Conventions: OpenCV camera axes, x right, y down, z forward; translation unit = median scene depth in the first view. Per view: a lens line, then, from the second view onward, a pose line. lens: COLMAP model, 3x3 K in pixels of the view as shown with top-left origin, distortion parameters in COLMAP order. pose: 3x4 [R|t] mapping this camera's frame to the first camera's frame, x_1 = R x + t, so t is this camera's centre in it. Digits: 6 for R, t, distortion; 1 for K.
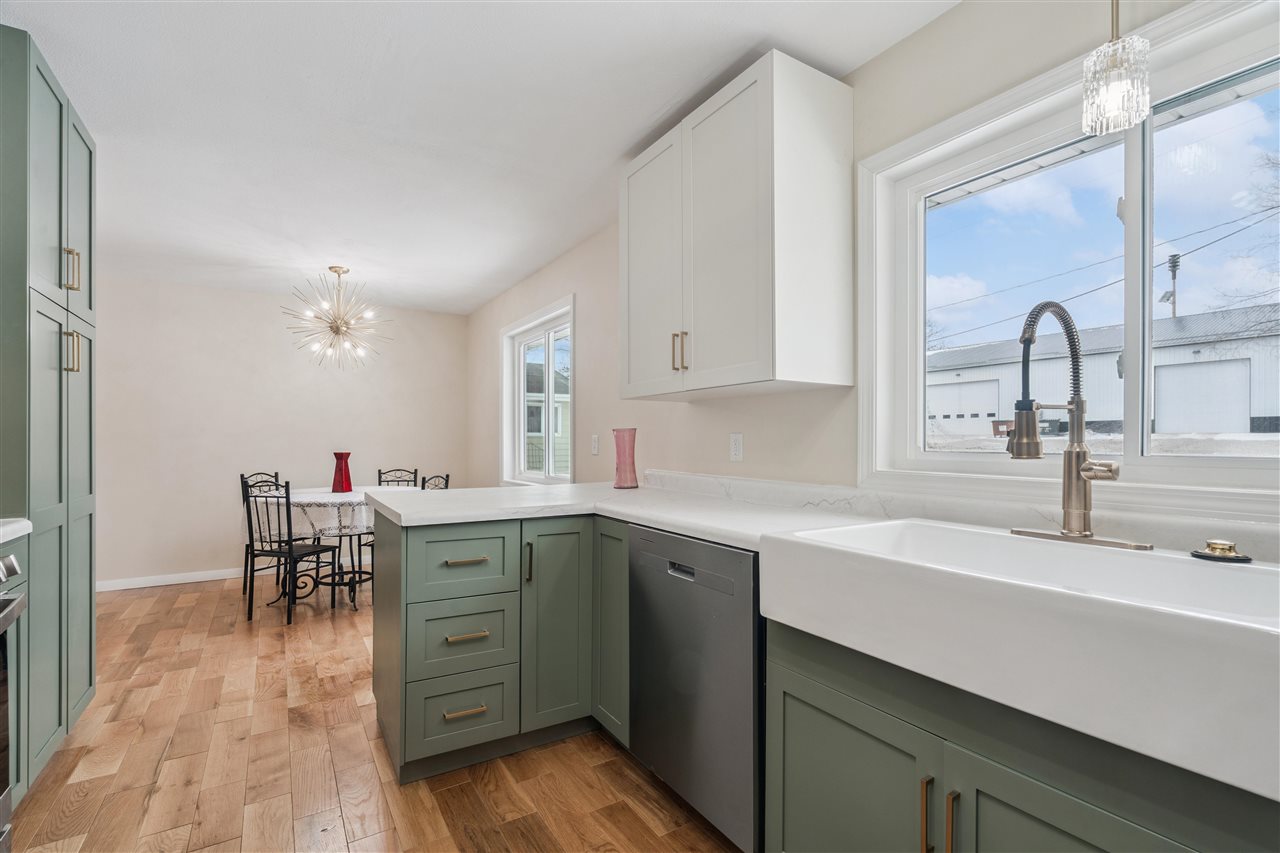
lens RADIAL K [[575.4, 0, 640.2], [0, 575.4, 444.5], [0, 0, 1]] dist [-0.005037, 0.001883]
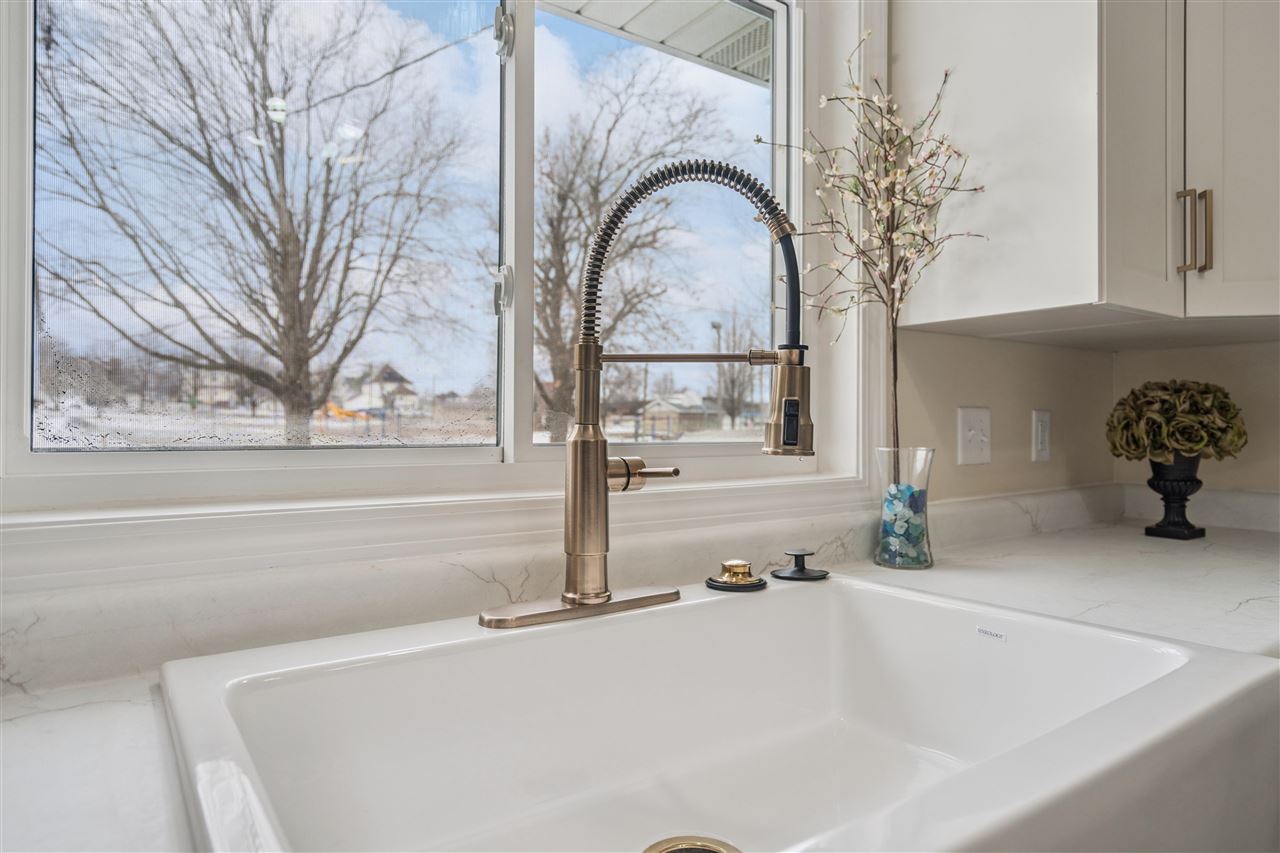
lens RADIAL K [[763.3, 0, 642.1], [0, 763.3, 422.9], [0, 0, 1]] dist [0.003371, -0.001627]
pose [[-0.052988, -0.002381, 0.998592, 0.030529], [0.002107, 0.999995, 0.002496, -0.004177], [-0.998593, 0.002236, -0.052983, 0.601608]]
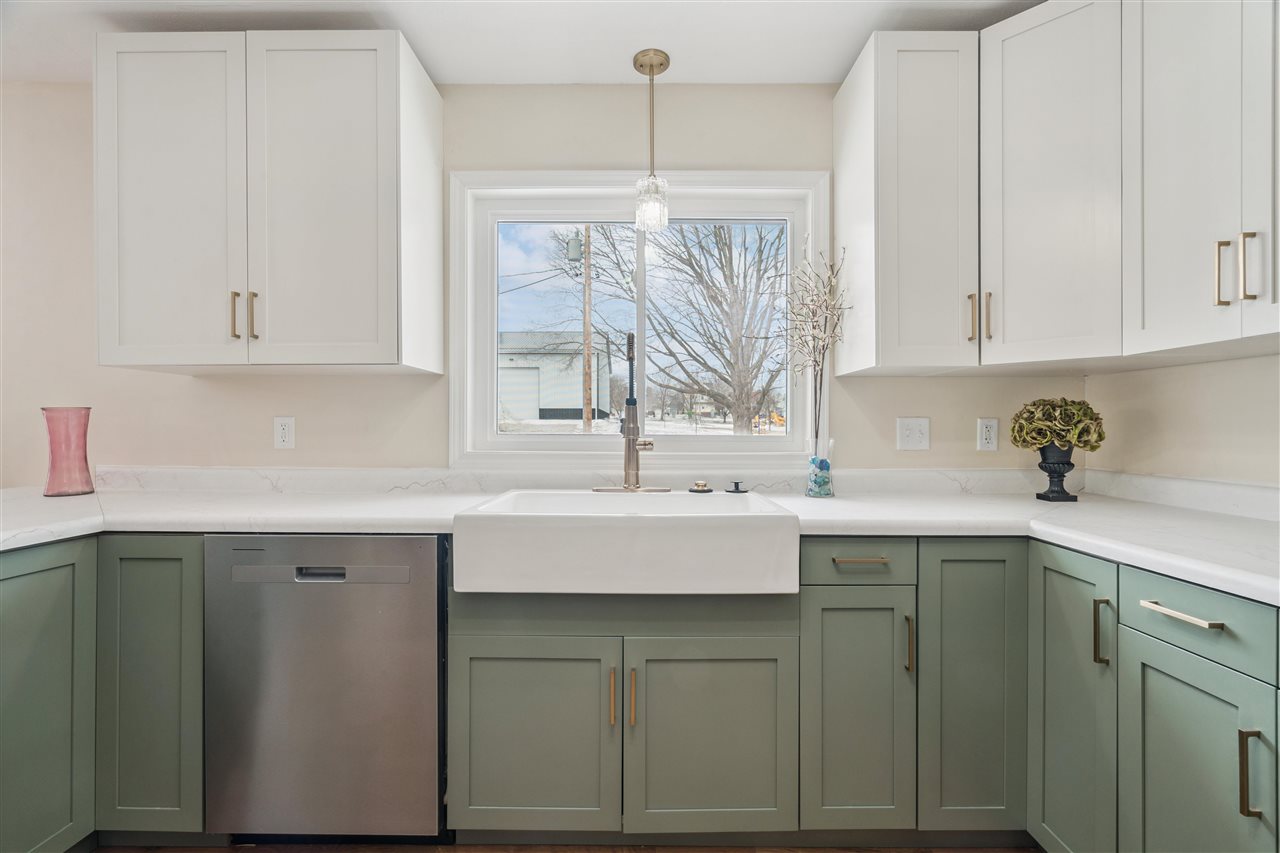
lens RADIAL K [[575.4, 0, 638.7], [0, 575.4, 427.7], [0, 0, 1]] dist [-0.005037, 0.001883]
pose [[0.540729, -0.003577, 0.841189, -0.314539], [0.003780, 0.999991, 0.001823, -0.002406], [-0.841188, 0.002194, 0.540738, 0.096154]]
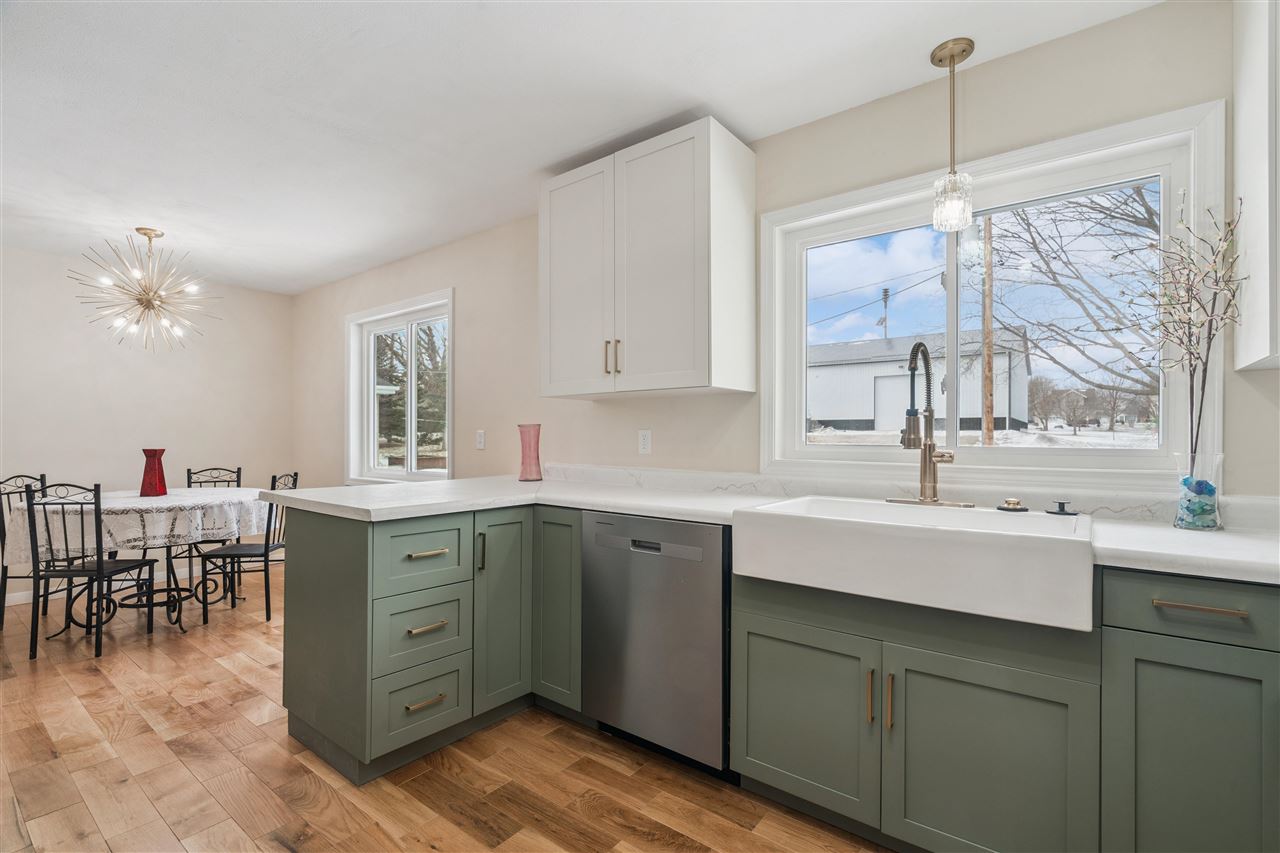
lens RADIAL K [[575.4, 0, 641.8], [0, 575.4, 438.3], [0, 0, 1]] dist [-0.005037, 0.001883]
pose [[0.938693, -0.000229, 0.344755, -0.268673], [0.000717, 0.999999, -0.001289, -0.000513], [-0.344754, 0.001457, 0.938692, -0.080266]]
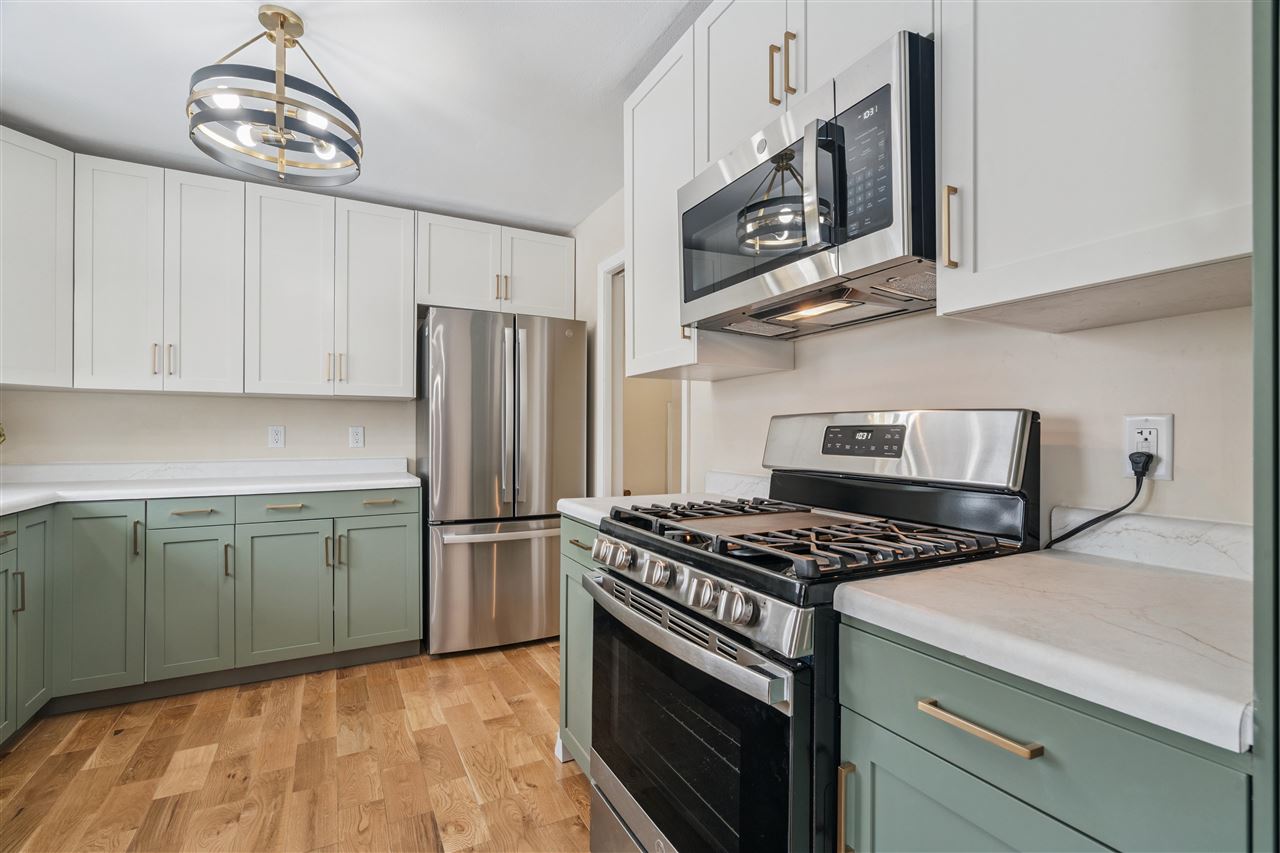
lens RADIAL K [[575.4, 0, 639.7], [0, 575.4, 433.5], [0, 0, 1]] dist [-0.005037, 0.001883]
pose [[-0.996830, -0.002613, 0.079516, -0.627792], [-0.002903, 0.999990, -0.003531, 0.005415], [-0.079506, -0.003751, -0.996827, 1.030800]]
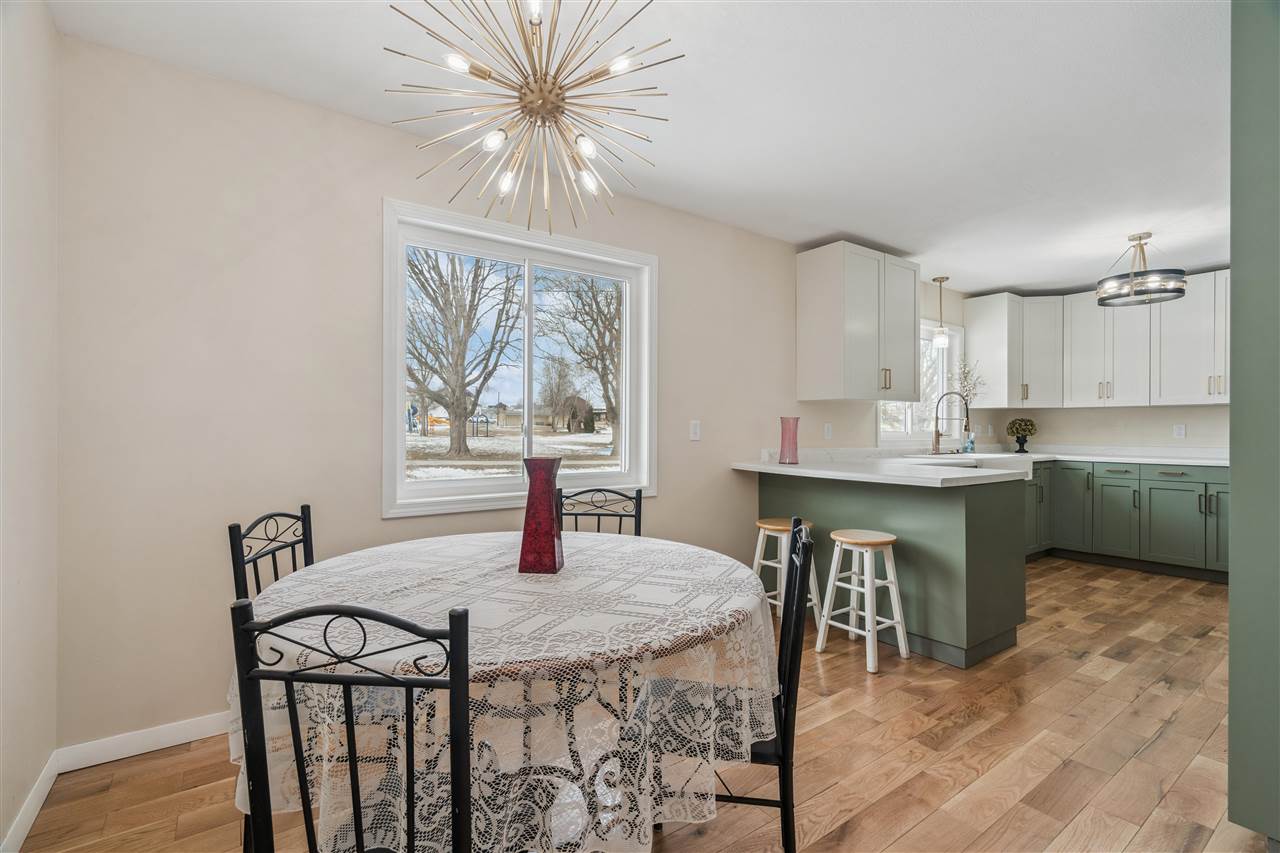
lens RADIAL K [[575.4, 0, 638.2], [0, 575.4, 431.5], [0, 0, 1]] dist [-0.005037, 0.001883]
pose [[-0.053289, -0.010662, 0.998522, -1.740202], [0.000225, 0.999943, 0.010689, -0.013053], [-0.998579, 0.000794, -0.053283, 1.903334]]
